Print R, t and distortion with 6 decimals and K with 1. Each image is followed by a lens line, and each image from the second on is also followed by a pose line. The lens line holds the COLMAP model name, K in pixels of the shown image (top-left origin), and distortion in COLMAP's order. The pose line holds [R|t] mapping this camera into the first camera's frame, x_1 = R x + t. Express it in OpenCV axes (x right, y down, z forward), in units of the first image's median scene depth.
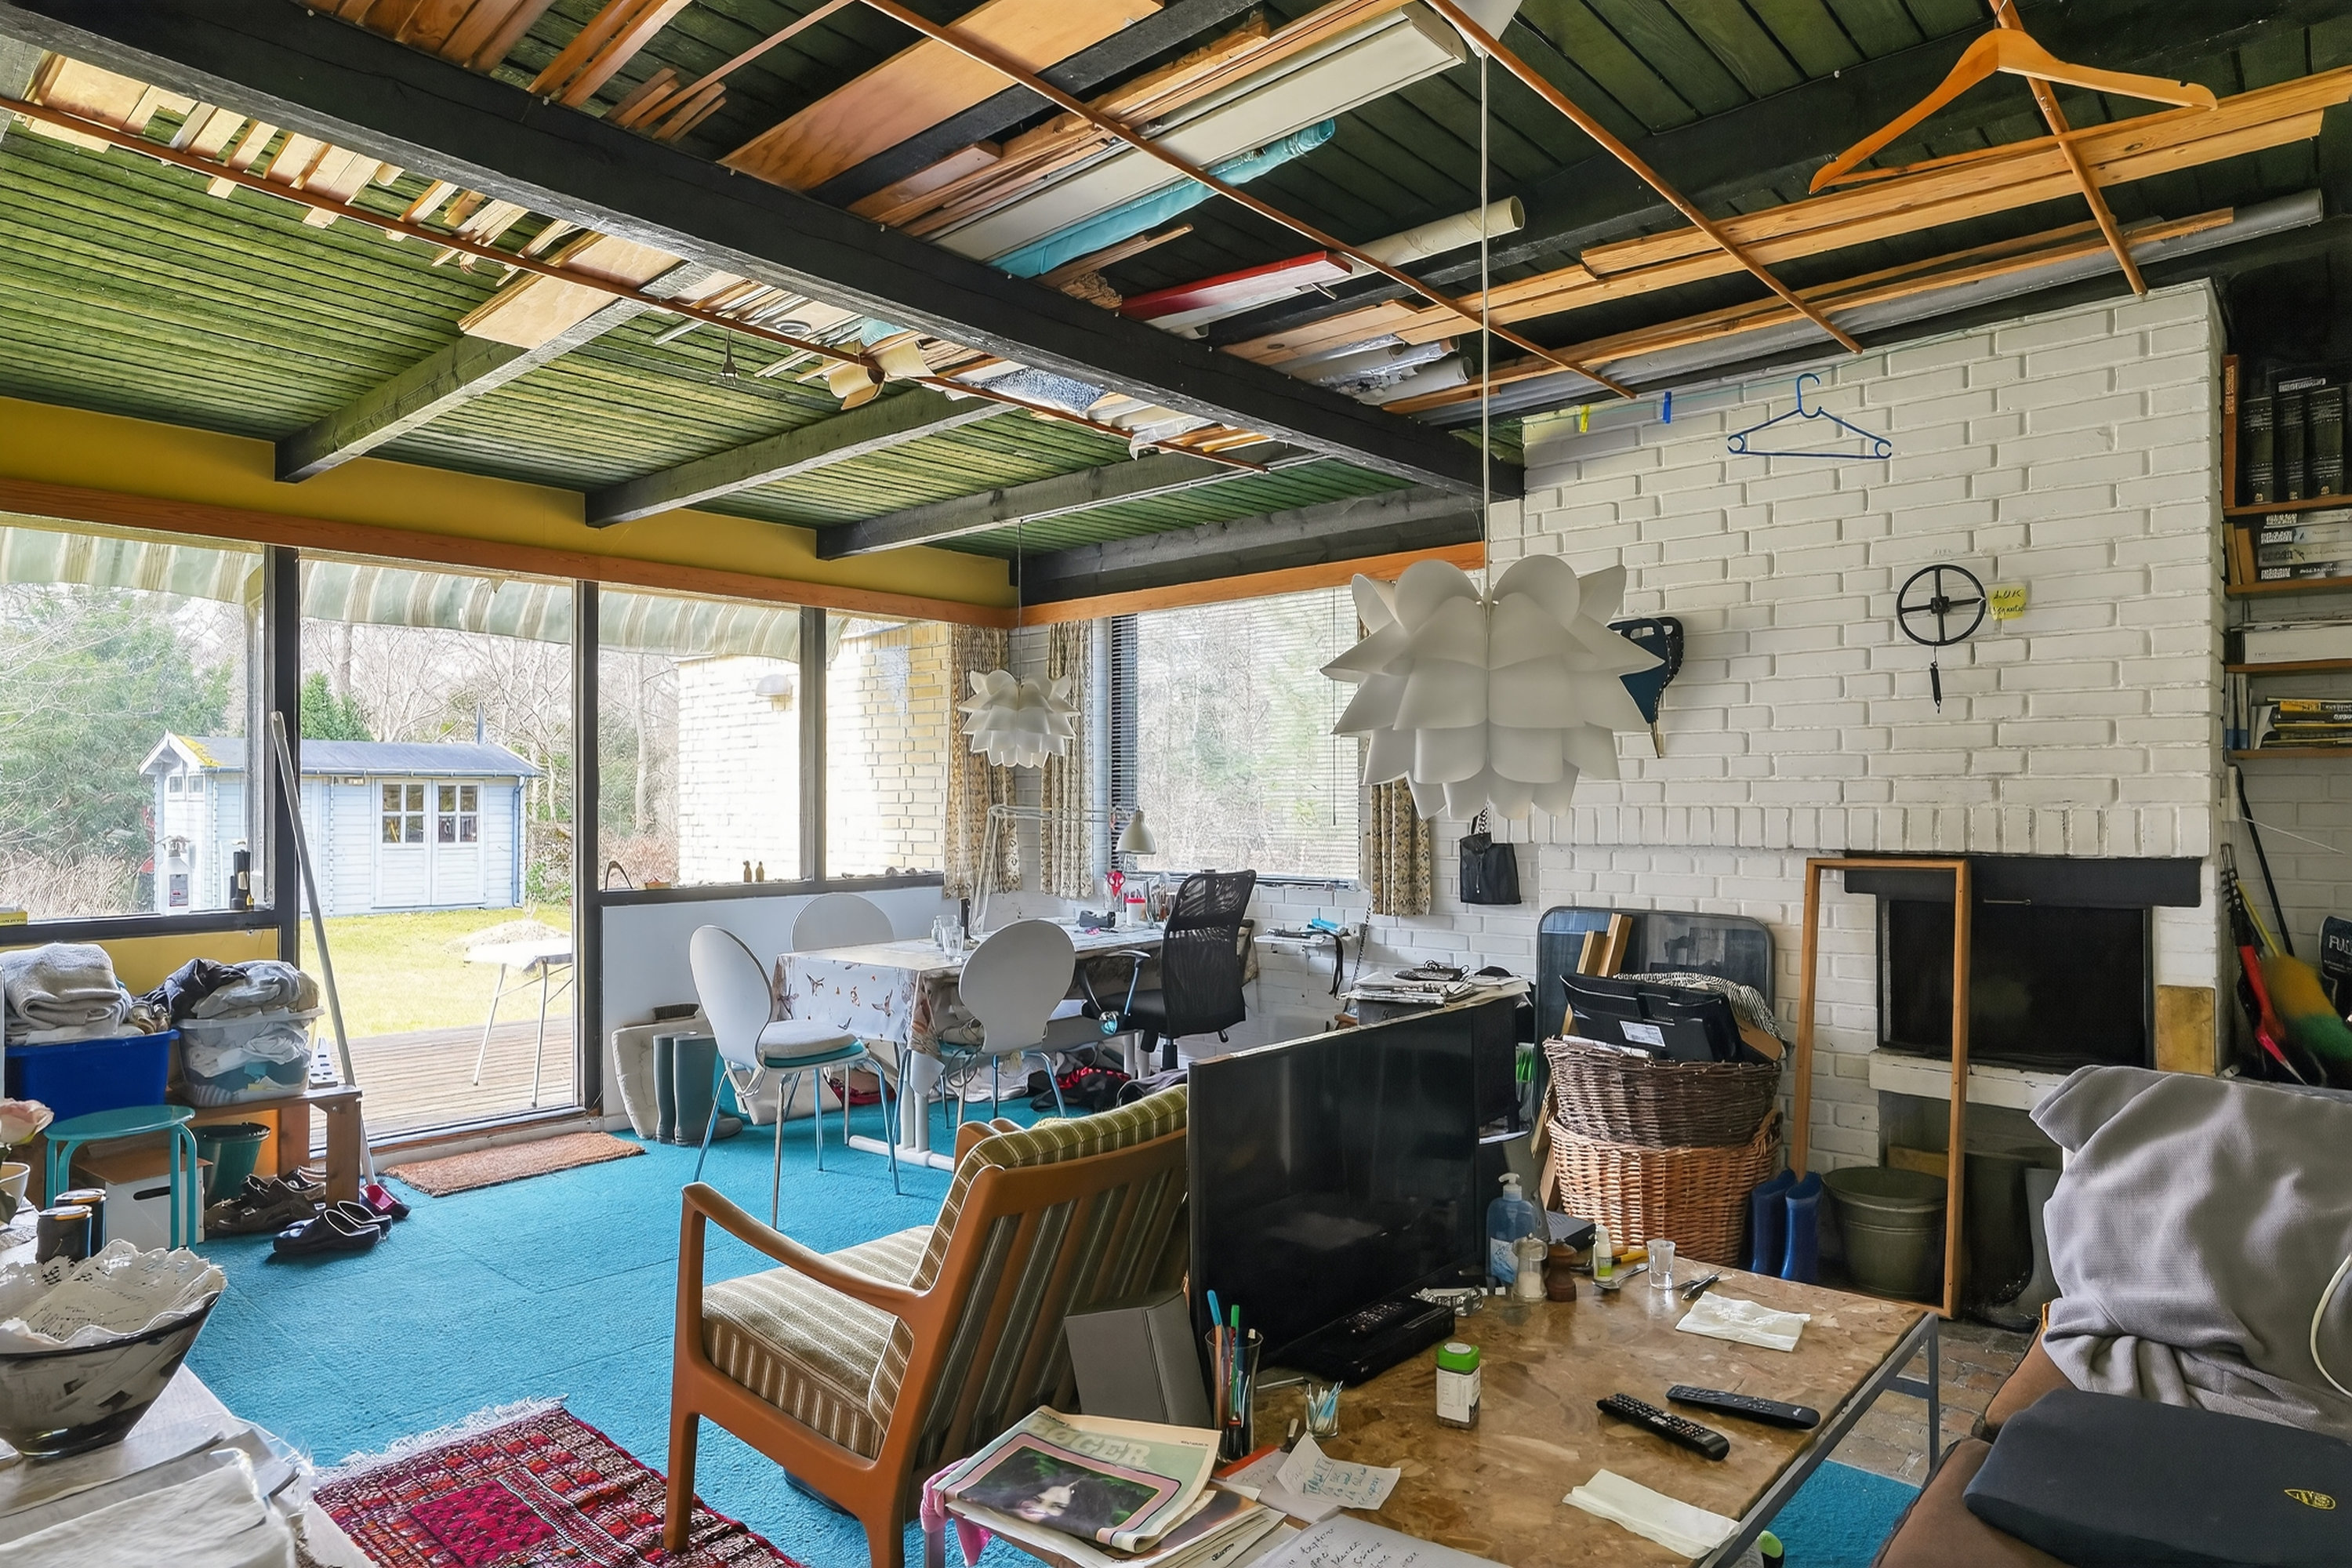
lens RADIAL K [[1352.9, 0, 1183.9], [0, 1352.9, 791.6], [0, 0, 1]] dist [-0.052472, 0.046684]
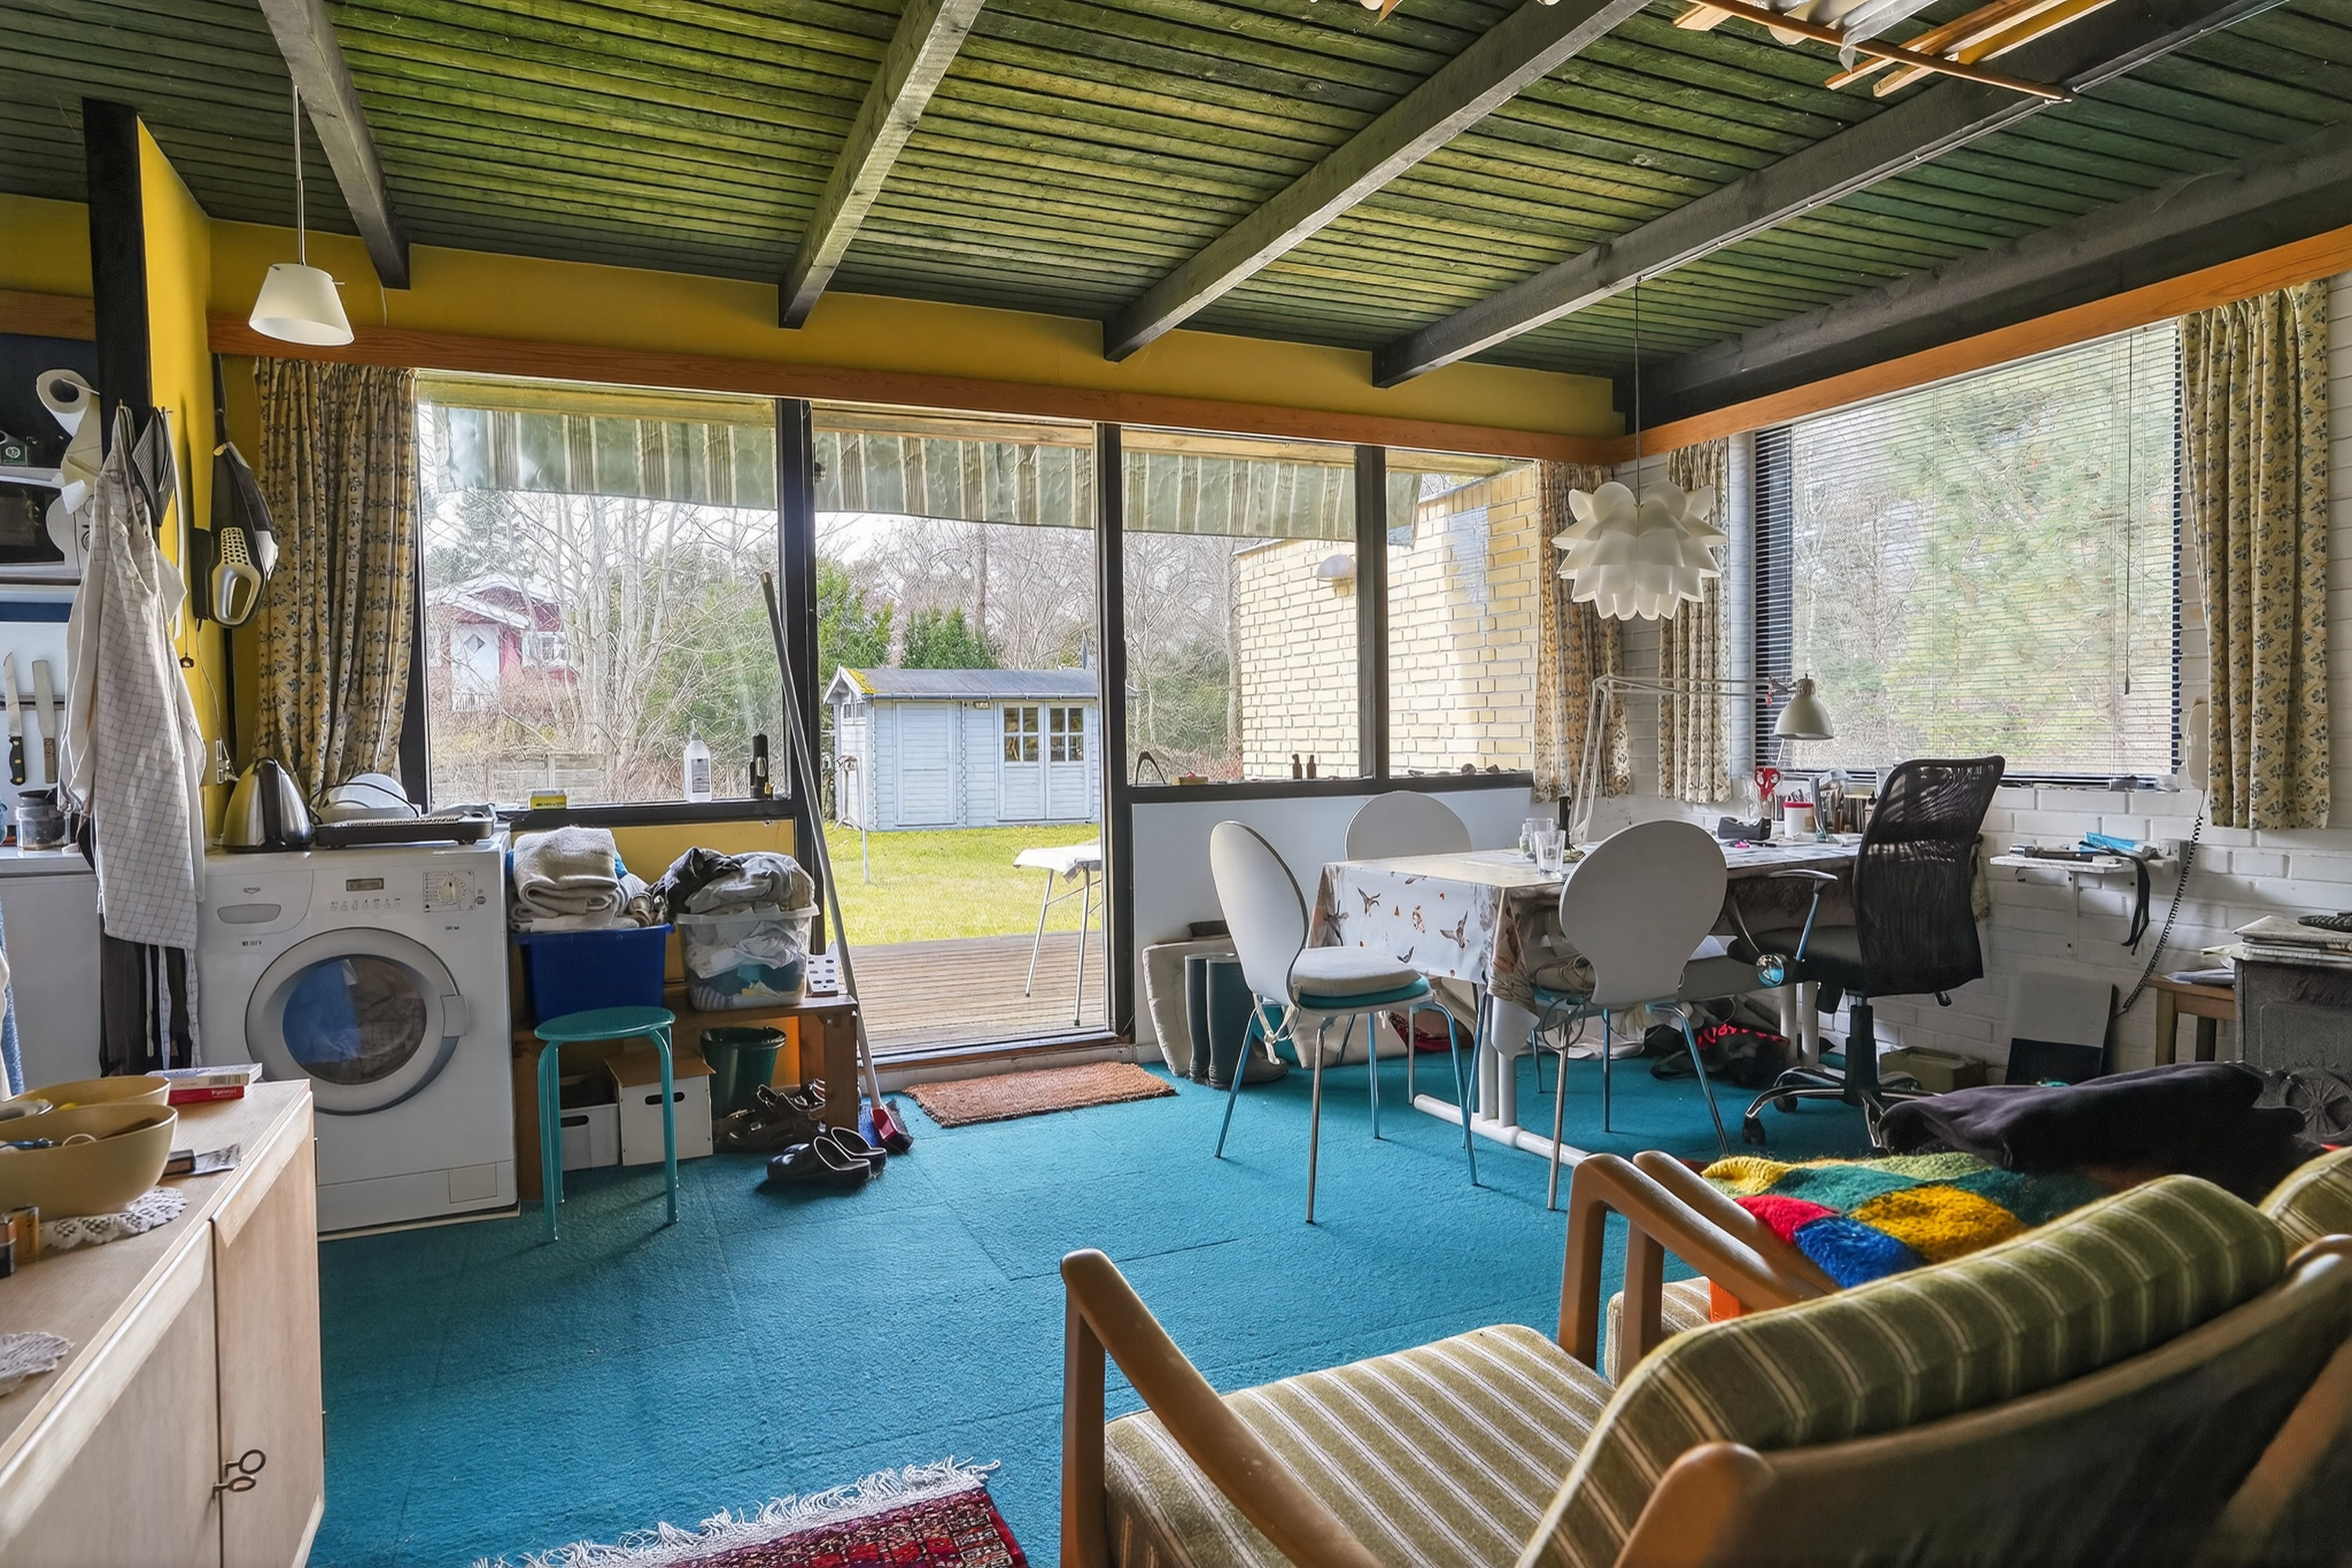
lens RADIAL K [[1352.9, 0, 1183.9], [0, 1352.9, 791.6], [0, 0, 1]] dist [-0.052472, 0.046684]
pose [[0.911109, 0.005353, -0.412130, -0.046236], [0.017787, 0.998473, 0.052292, 0.034284], [0.411781, -0.054974, 0.909623, 0.232006]]
